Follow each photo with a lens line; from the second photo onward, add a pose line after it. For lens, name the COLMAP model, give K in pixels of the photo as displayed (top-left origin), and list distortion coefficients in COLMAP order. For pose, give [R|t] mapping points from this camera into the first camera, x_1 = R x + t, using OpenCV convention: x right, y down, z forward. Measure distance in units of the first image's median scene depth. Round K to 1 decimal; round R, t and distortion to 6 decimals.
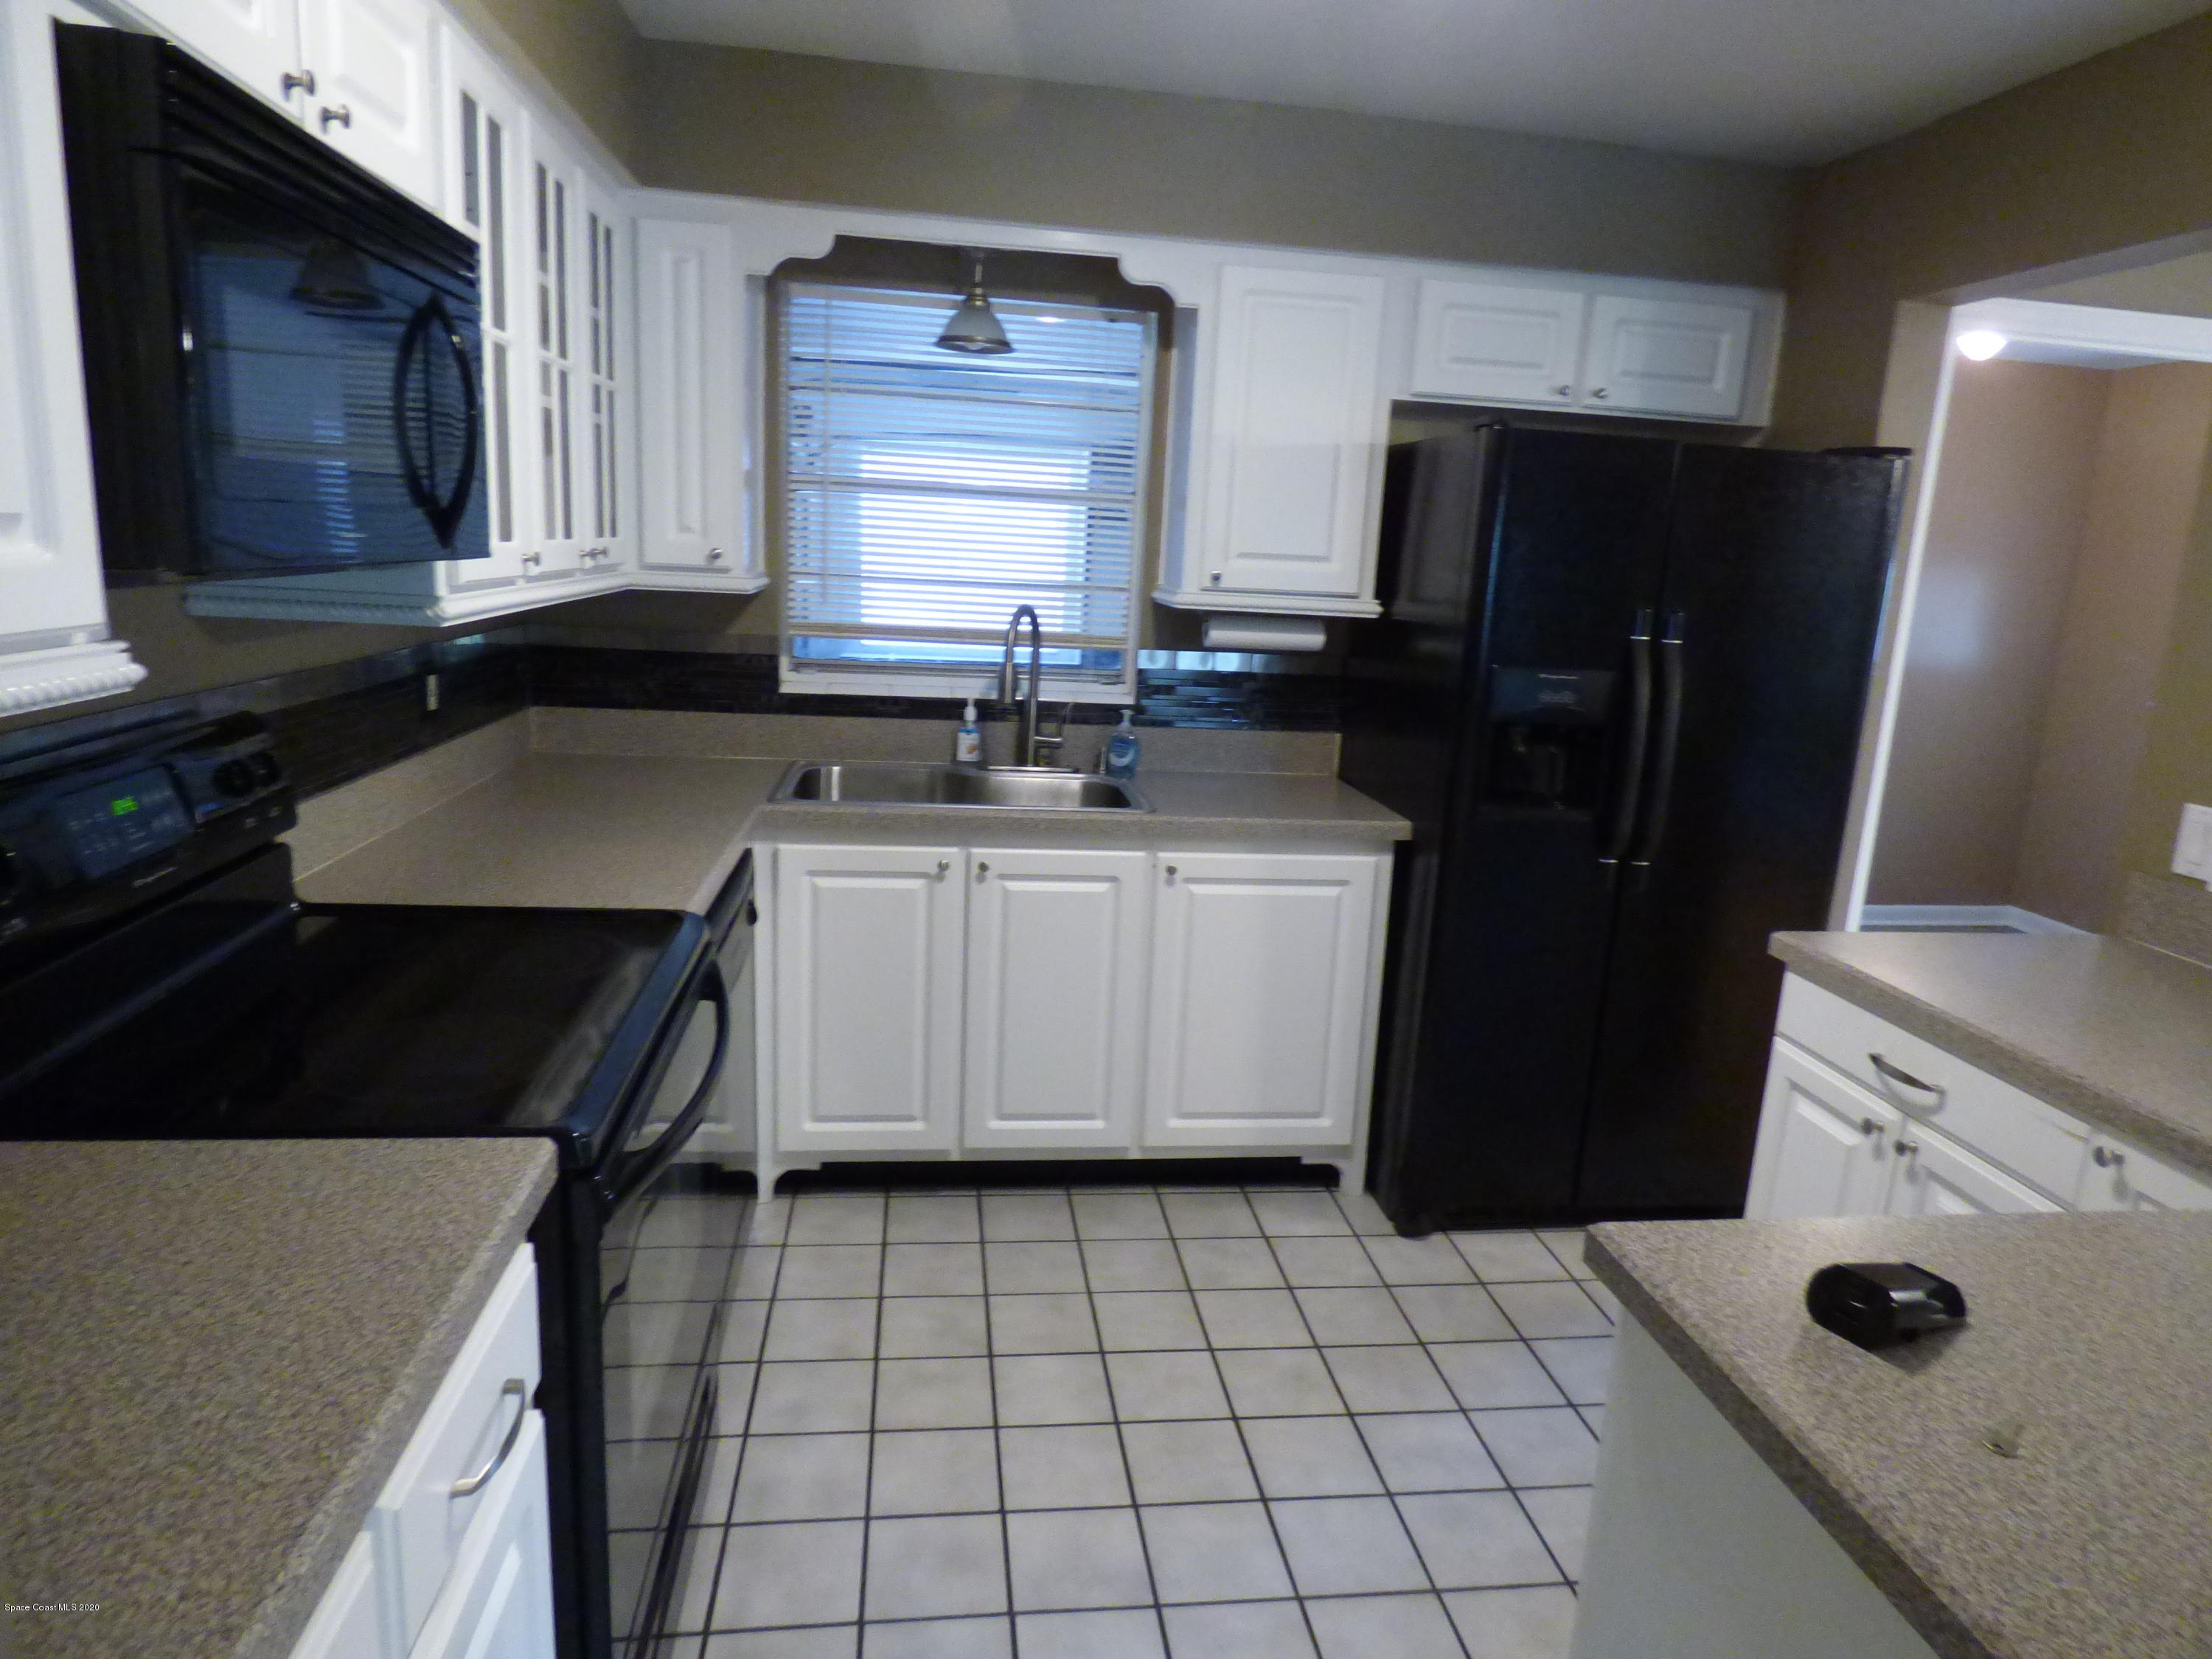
lens RADIAL K [[1356.3, 0, 1103.9], [0, 1356.3, 813.1], [0, 0, 1]] dist [-0.000258, -0.005254]
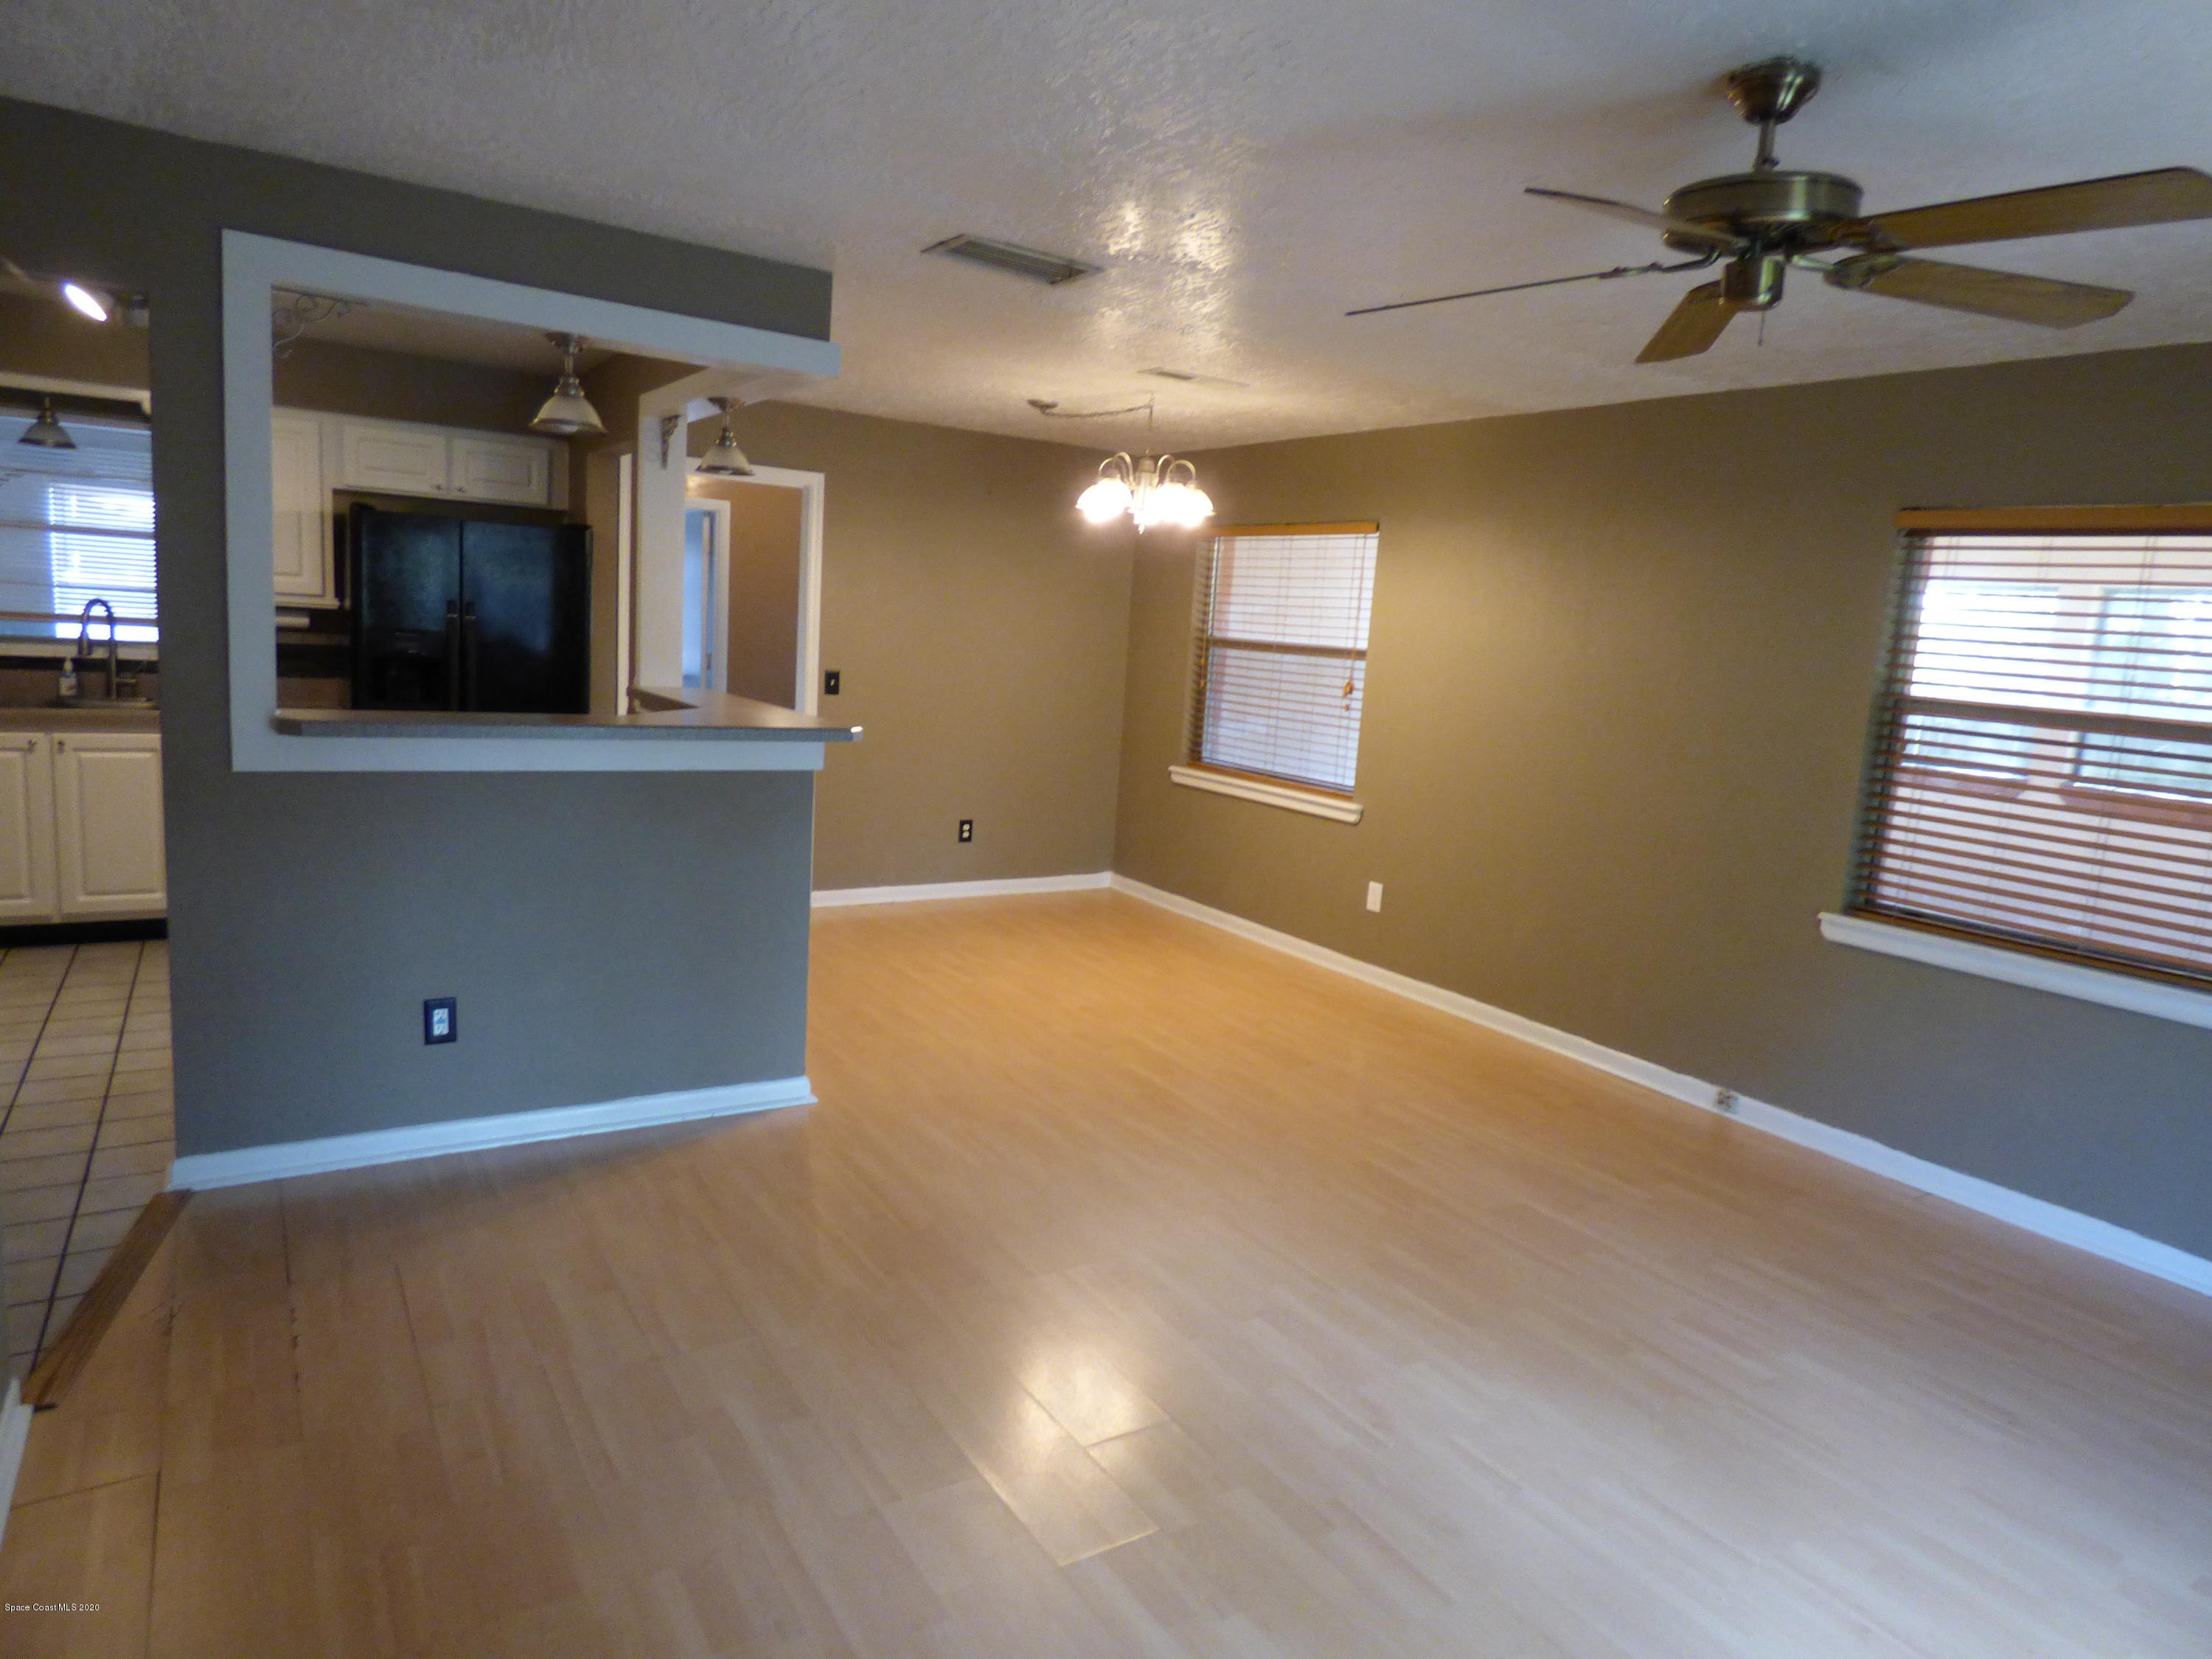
lens RADIAL K [[1356.3, 0, 1110.5], [0, 1356.3, 821.7], [0, 0, 1]] dist [-0.000258, -0.005254]
pose [[0.904639, -0.054005, 0.422742, 0.364680], [0.063057, 0.997982, -0.007447, 0.220788], [-0.421487, 0.033393, 0.906219, -1.070000]]
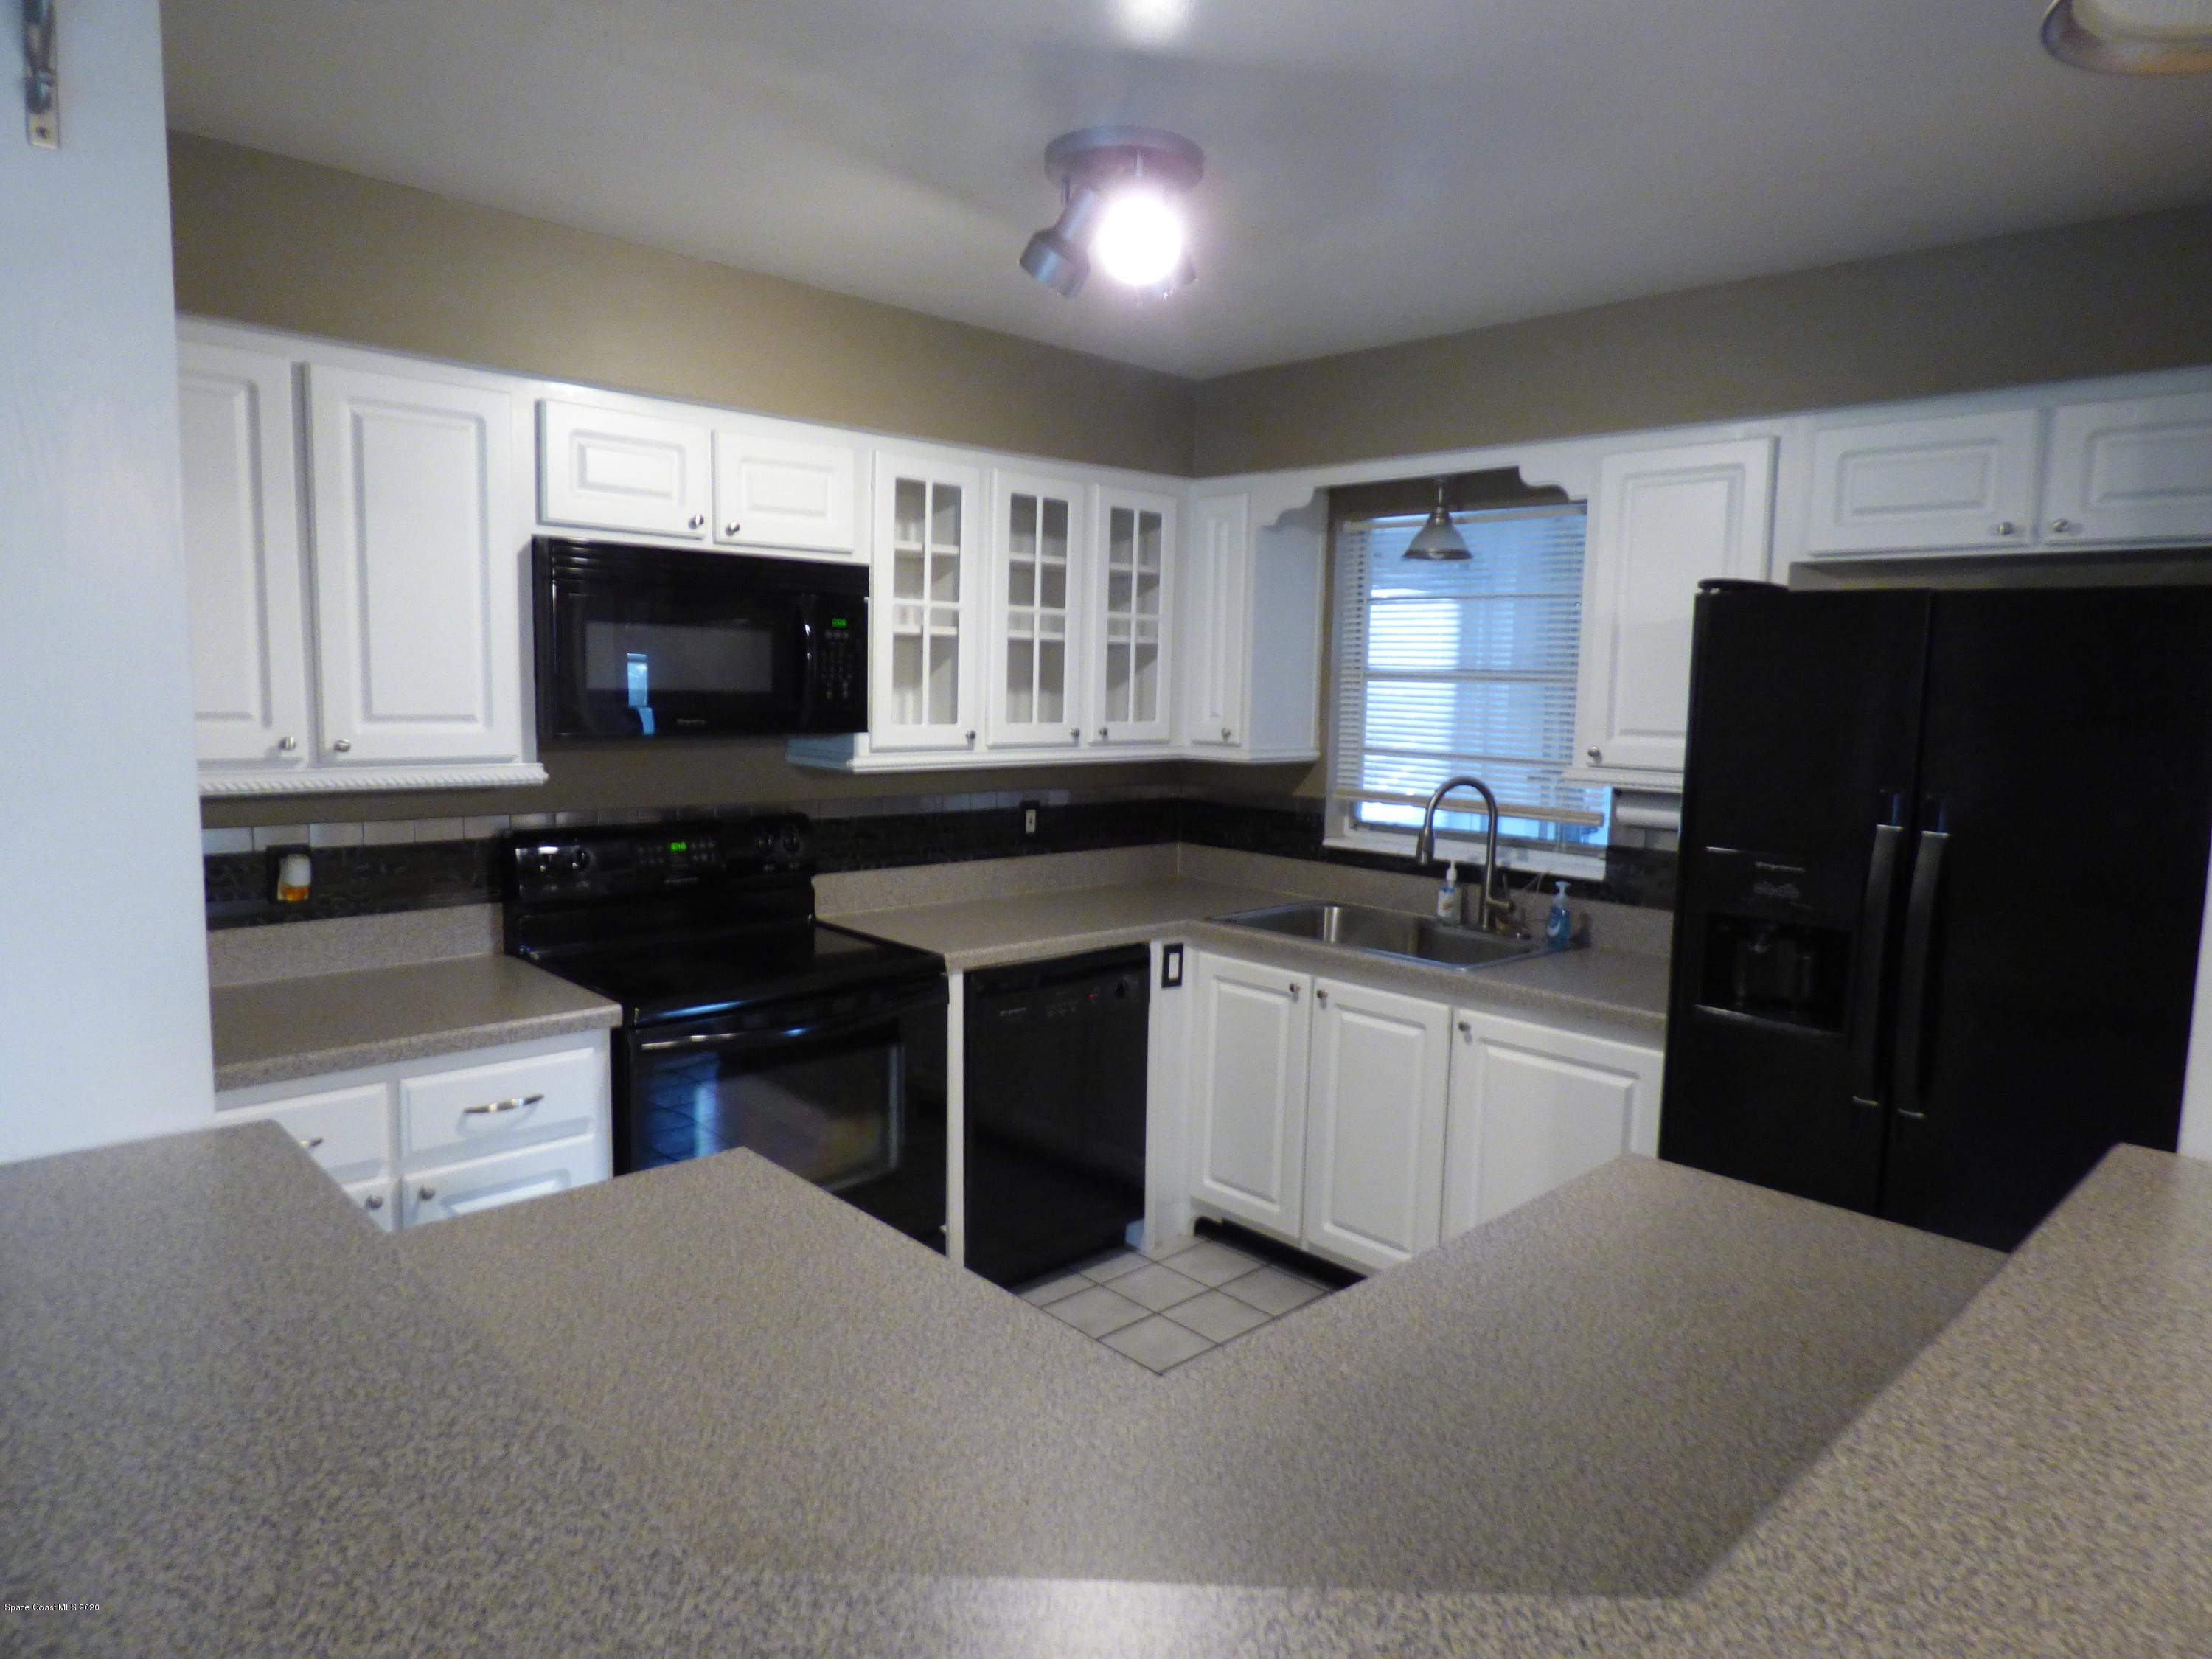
lens RADIAL K [[1356.3, 0, 1108.6], [0, 1356.3, 817.8], [0, 0, 1]] dist [-0.000258, -0.005254]
pose [[0.595337, 0.044659, -0.802234, 0.680457], [-0.151006, 0.986881, -0.057124, -0.015049], [0.789158, 0.155150, 0.594271, 0.126107]]
